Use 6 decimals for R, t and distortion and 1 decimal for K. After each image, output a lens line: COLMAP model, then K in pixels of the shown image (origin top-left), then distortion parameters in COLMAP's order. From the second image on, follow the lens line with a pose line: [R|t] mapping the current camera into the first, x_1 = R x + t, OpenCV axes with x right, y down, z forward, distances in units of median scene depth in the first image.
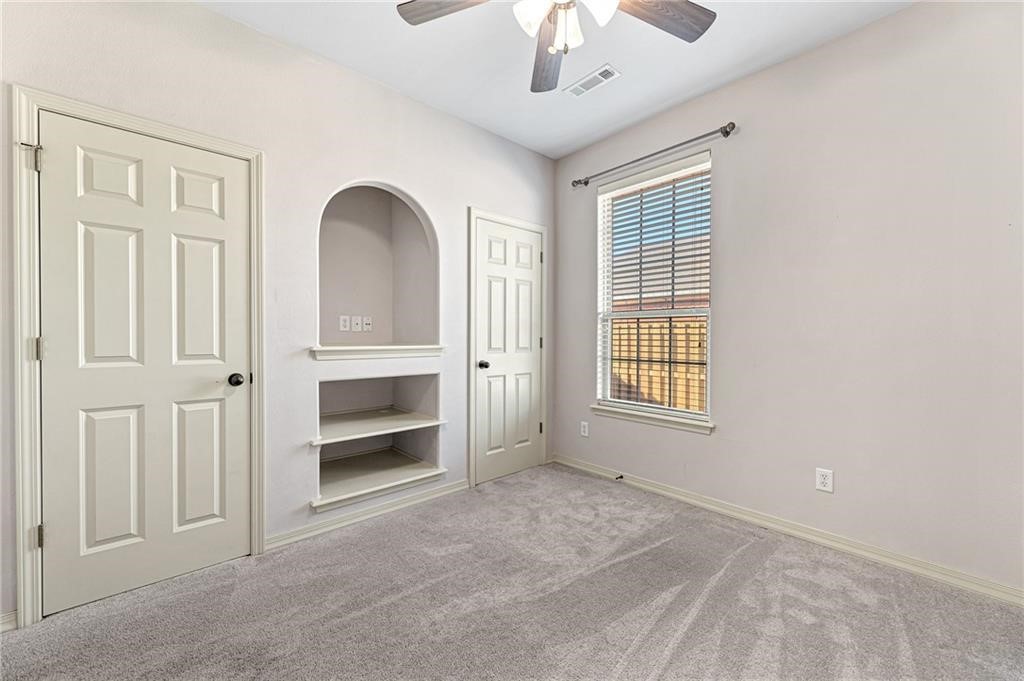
lens RADIAL K [[411.2, 0, 520.4], [0, 411.2, 337.9], [0, 0, 1]] dist [0.013207, 0.000410]
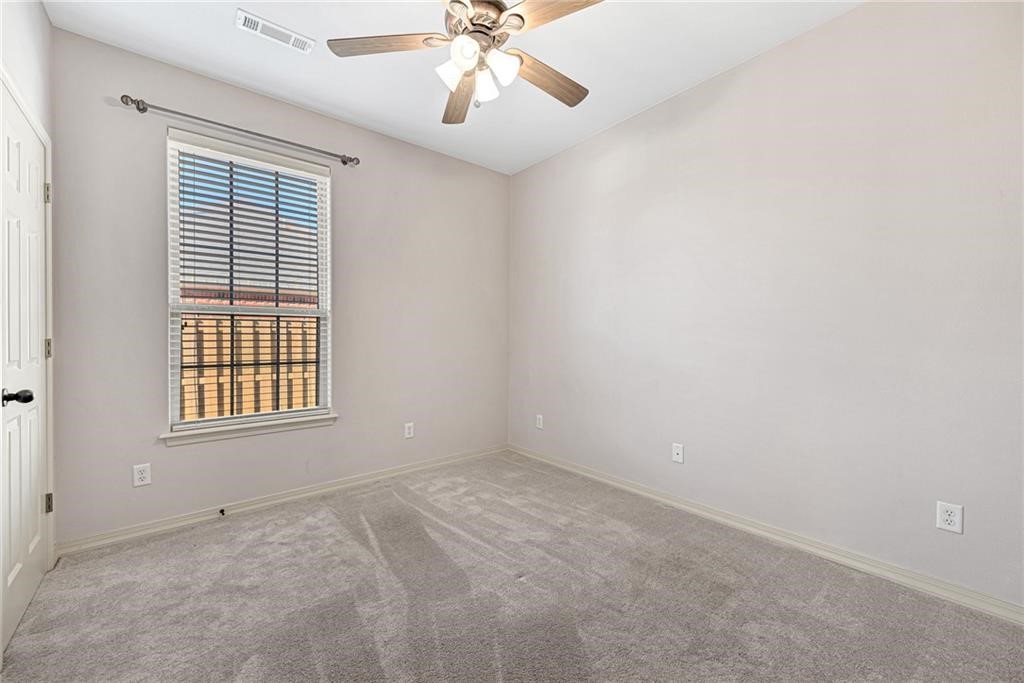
lens RADIAL K [[407.0, 0, 513.7], [0, 407.0, 338.9], [0, 0, 1]] dist [0.019657, -0.000896]
pose [[0.050558, -0.013467, 0.998630, -0.583370], [0.001007, 0.999909, 0.013433, -0.010317], [-0.998721, 0.000326, 0.050567, 0.428995]]
